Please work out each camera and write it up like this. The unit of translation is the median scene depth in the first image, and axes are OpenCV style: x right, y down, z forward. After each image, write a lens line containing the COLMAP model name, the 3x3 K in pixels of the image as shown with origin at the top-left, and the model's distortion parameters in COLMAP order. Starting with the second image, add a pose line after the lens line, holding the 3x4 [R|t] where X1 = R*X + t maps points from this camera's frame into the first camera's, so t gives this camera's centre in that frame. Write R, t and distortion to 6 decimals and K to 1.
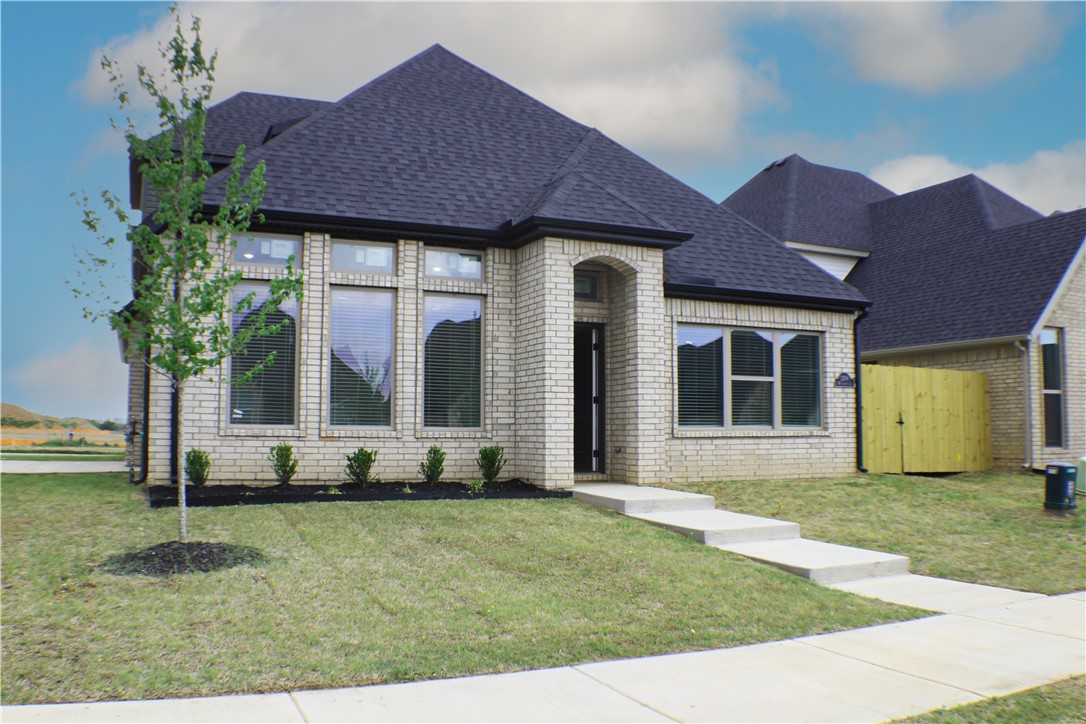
lens RADIAL K [[854.5, 0, 543.0], [0, 854.5, 362.0], [0, 0, 1]] dist [-0.122178, 0.009843]
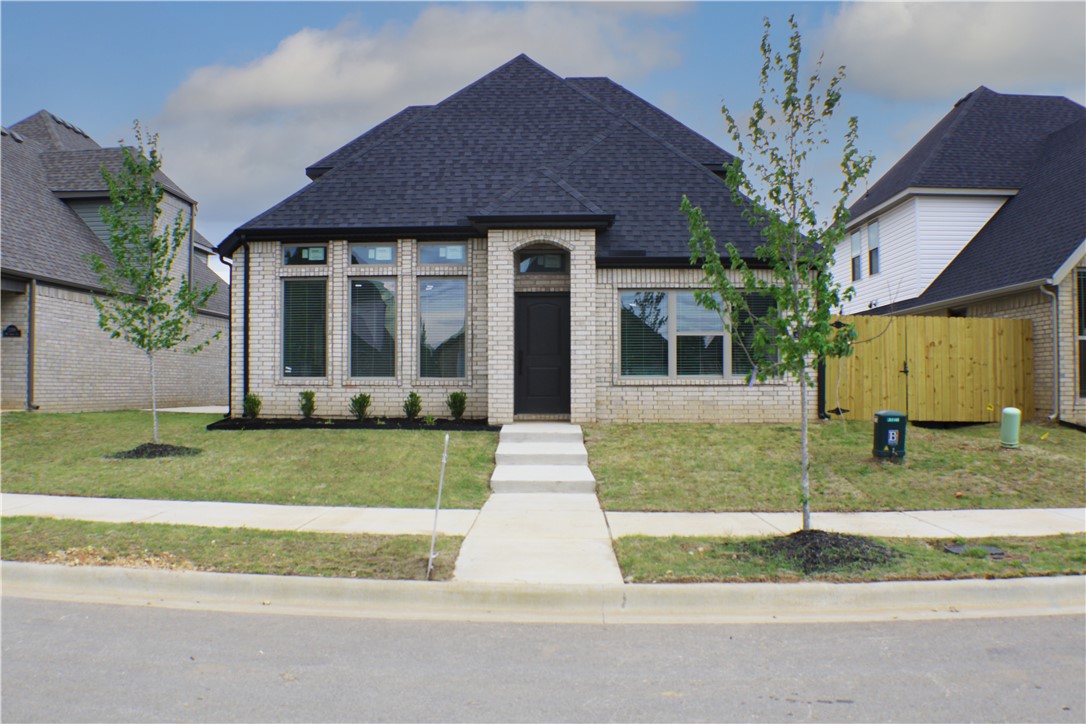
lens RADIAL K [[854.5, 0, 543.0], [0, 854.5, 362.0], [0, 0, 1]] dist [-0.122178, 0.009843]
pose [[0.908507, -0.012103, -0.417694, 0.581634], [0.037236, 0.997949, 0.052074, -0.010864], [0.416207, -0.062863, 0.907094, -0.134865]]
